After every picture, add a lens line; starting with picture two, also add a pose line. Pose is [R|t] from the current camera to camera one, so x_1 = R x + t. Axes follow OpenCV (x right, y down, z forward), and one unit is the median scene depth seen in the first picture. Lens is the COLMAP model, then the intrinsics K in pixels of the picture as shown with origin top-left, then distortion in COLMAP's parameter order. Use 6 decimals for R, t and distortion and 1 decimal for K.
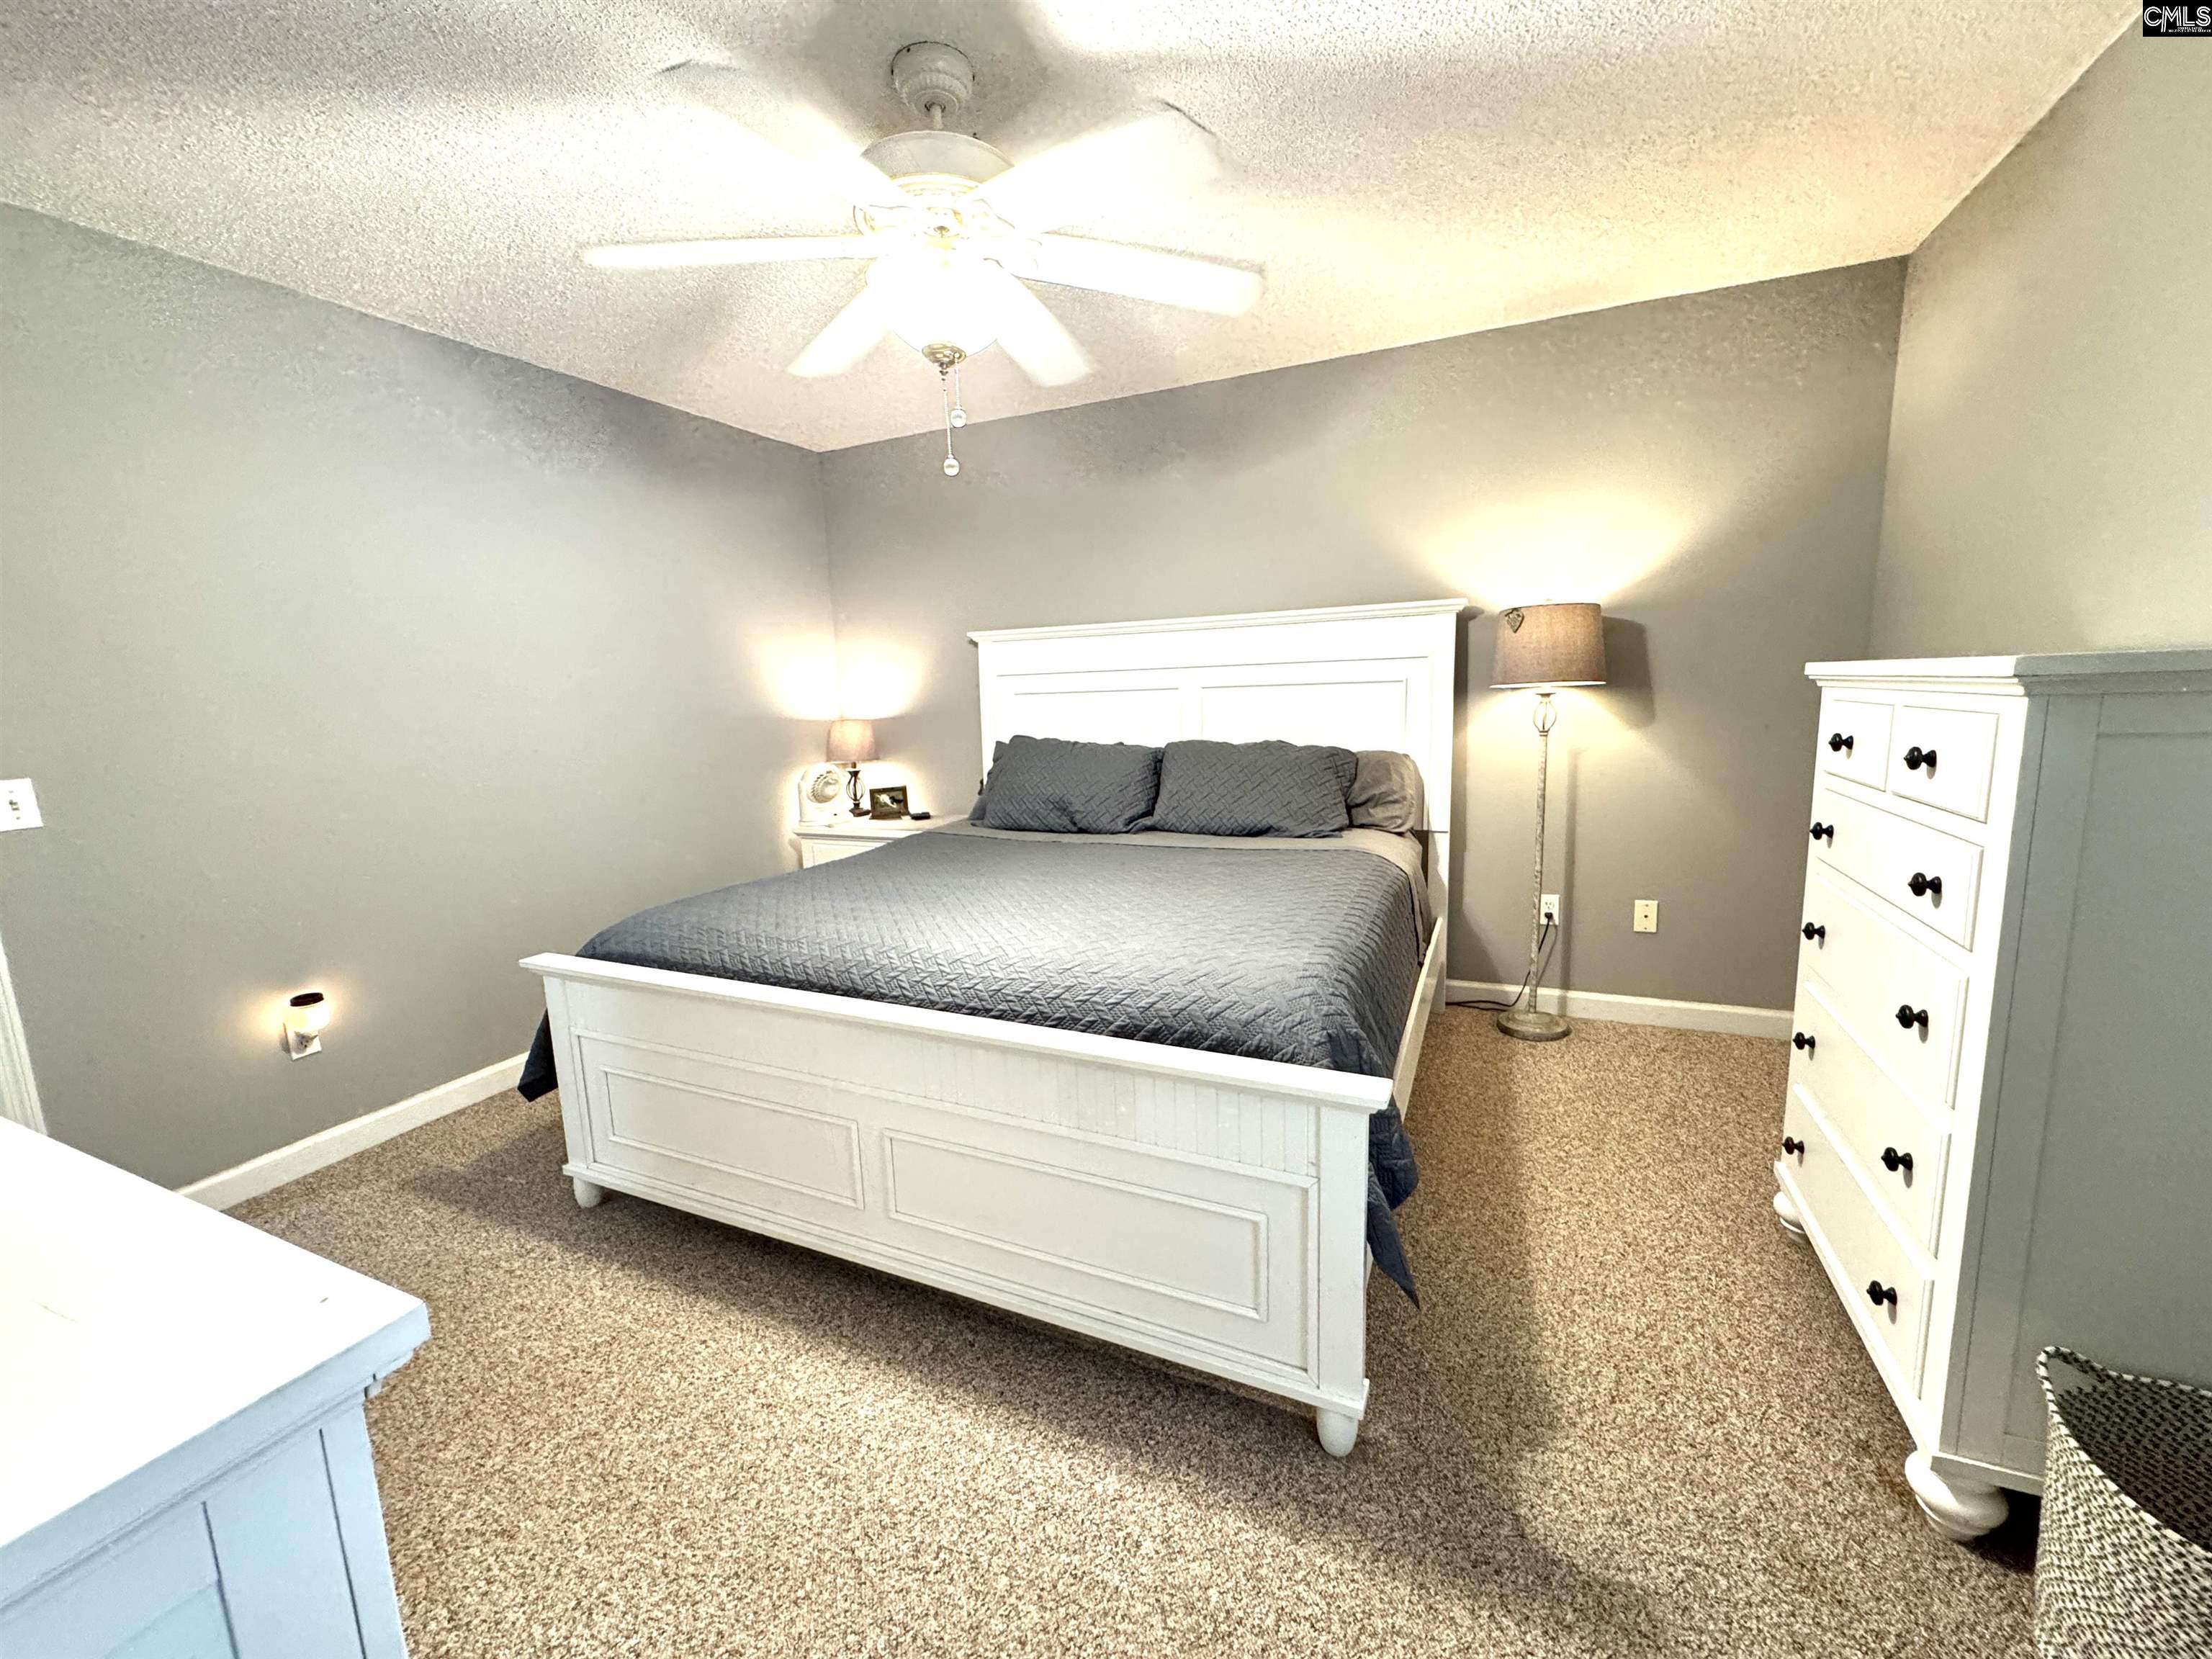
lens RADIAL K [[888.2, 0, 1107.1], [0, 888.2, 828.9], [0, 0, 1]] dist [-0.001336, -0.000163]
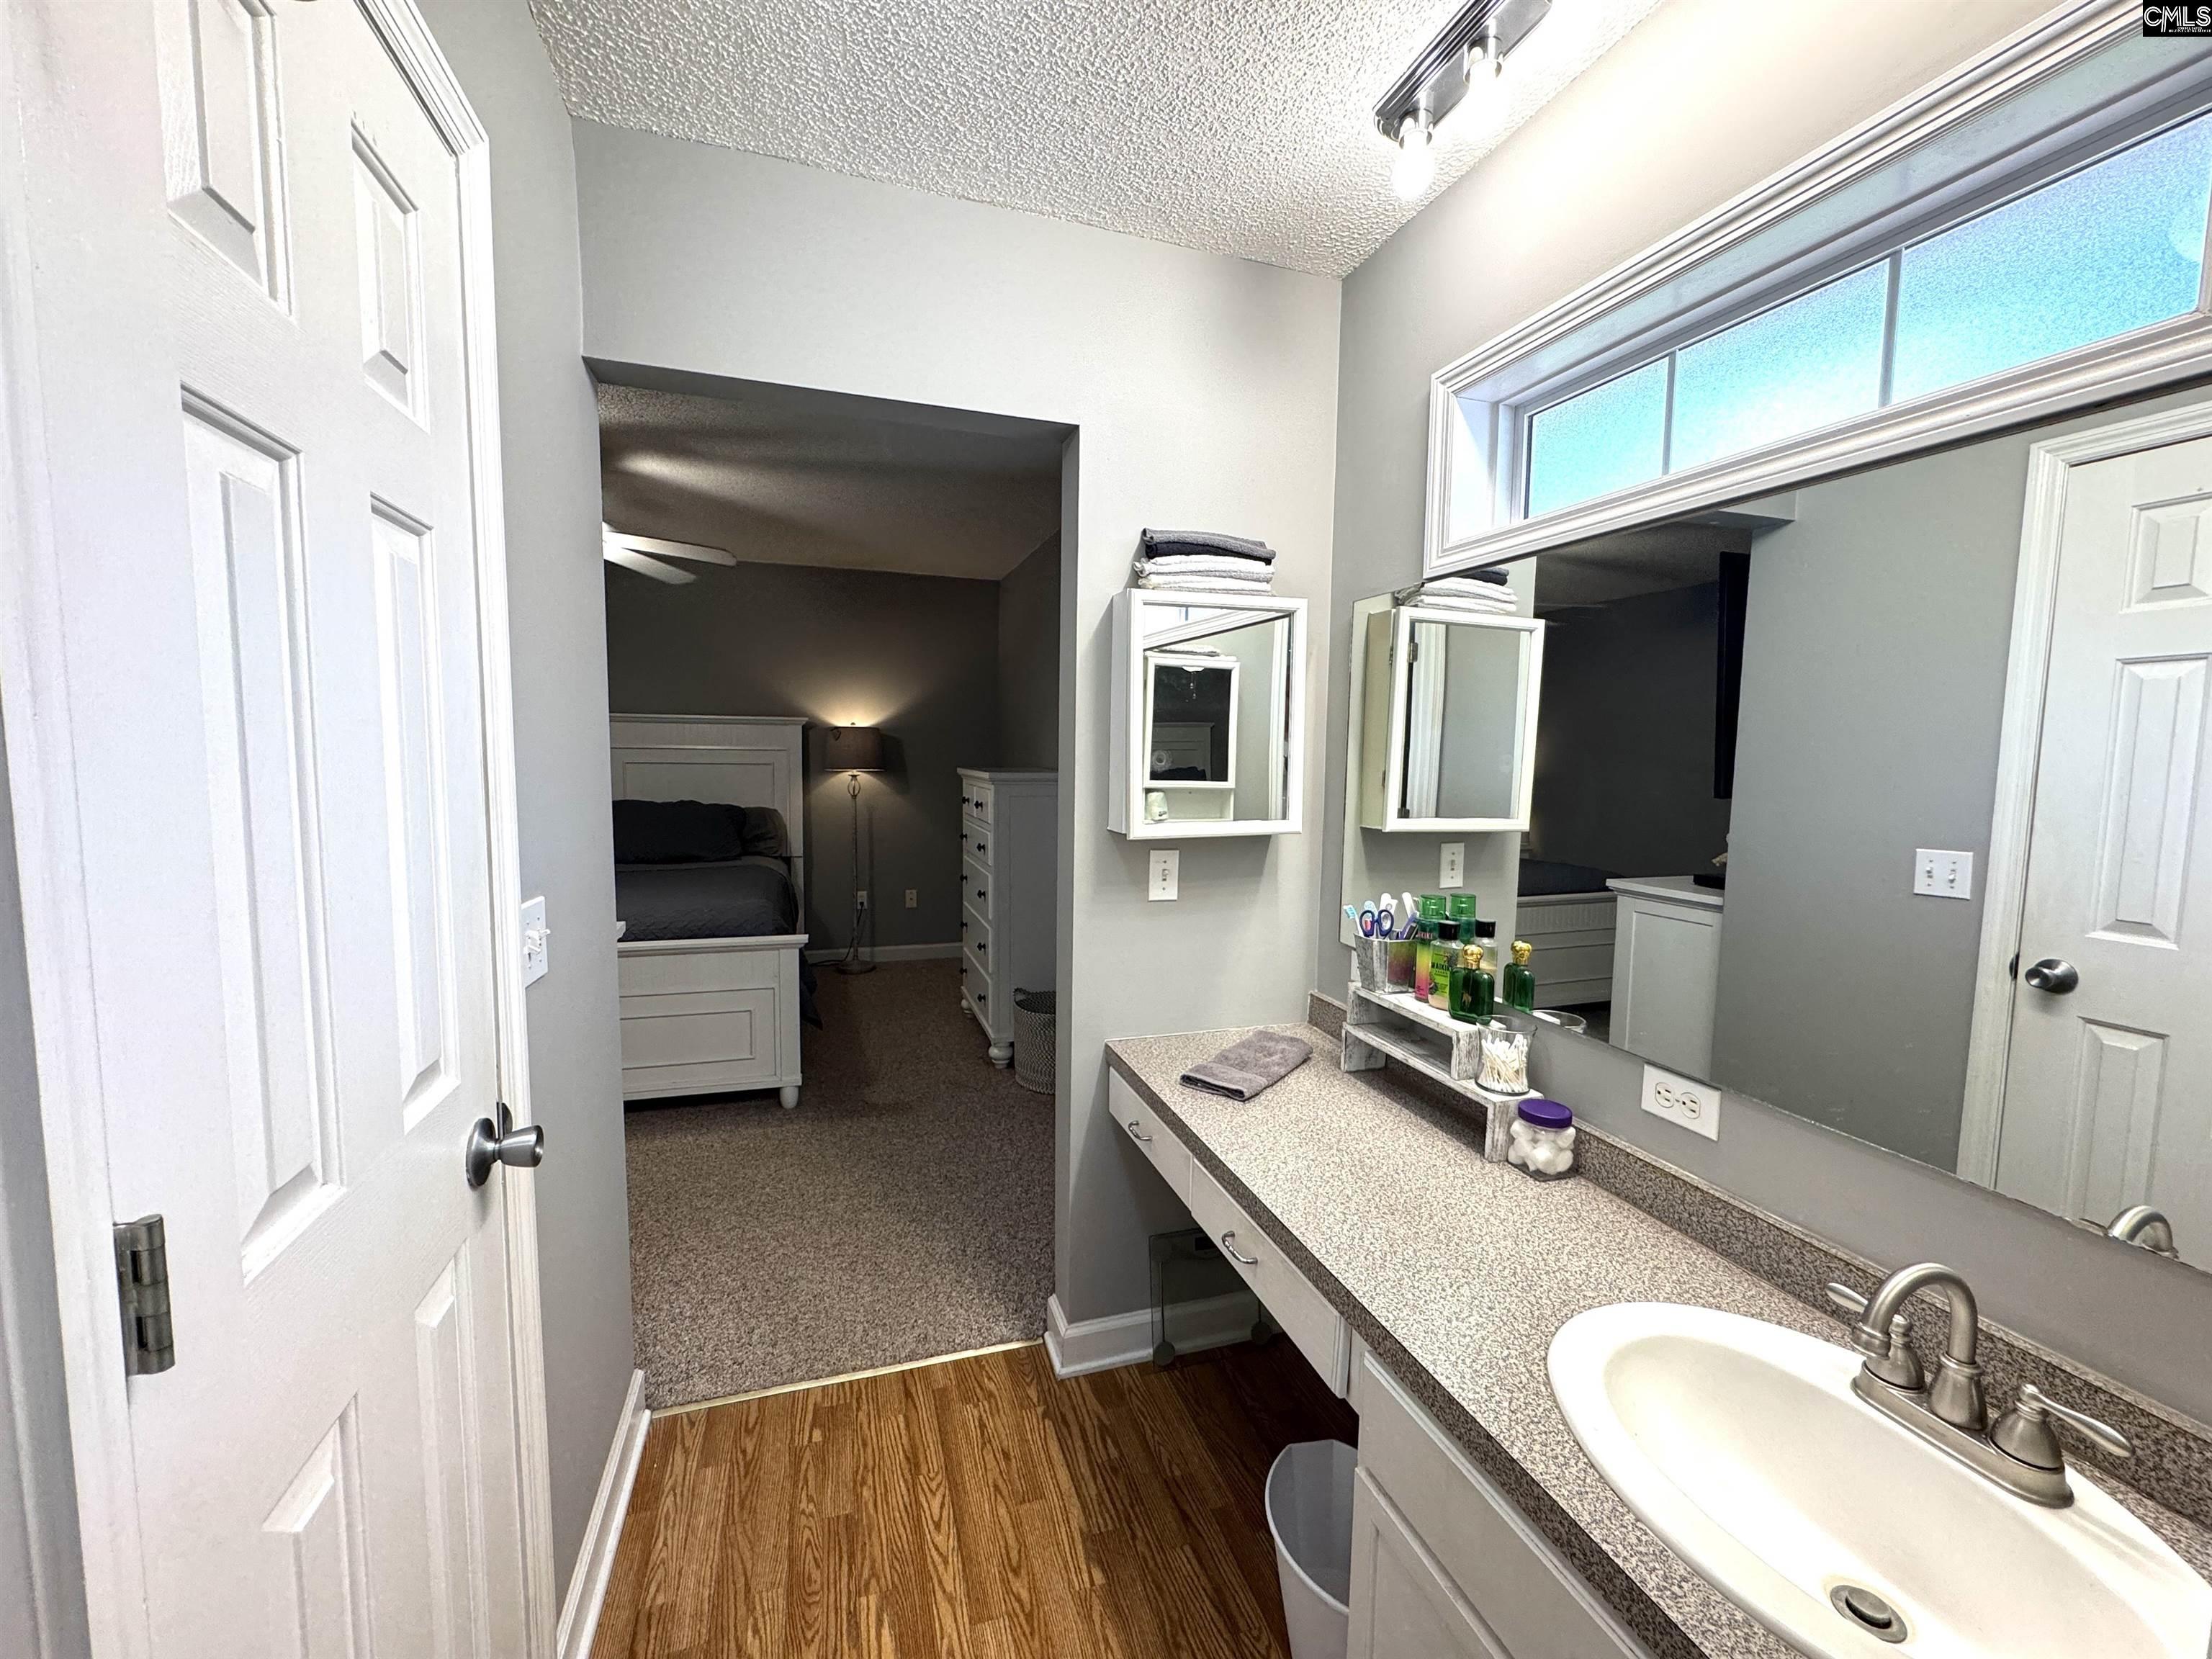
lens RADIAL K [[888.2, 0, 1106.4], [0, 888.2, 829.6], [0, 0, 1]] dist [-0.001336, -0.000163]
pose [[0.739222, -0.013818, 0.673320, -0.332511], [0.063791, 0.996731, -0.049580, 0.077654], [-0.670434, 0.079603, 0.737687, -0.643704]]
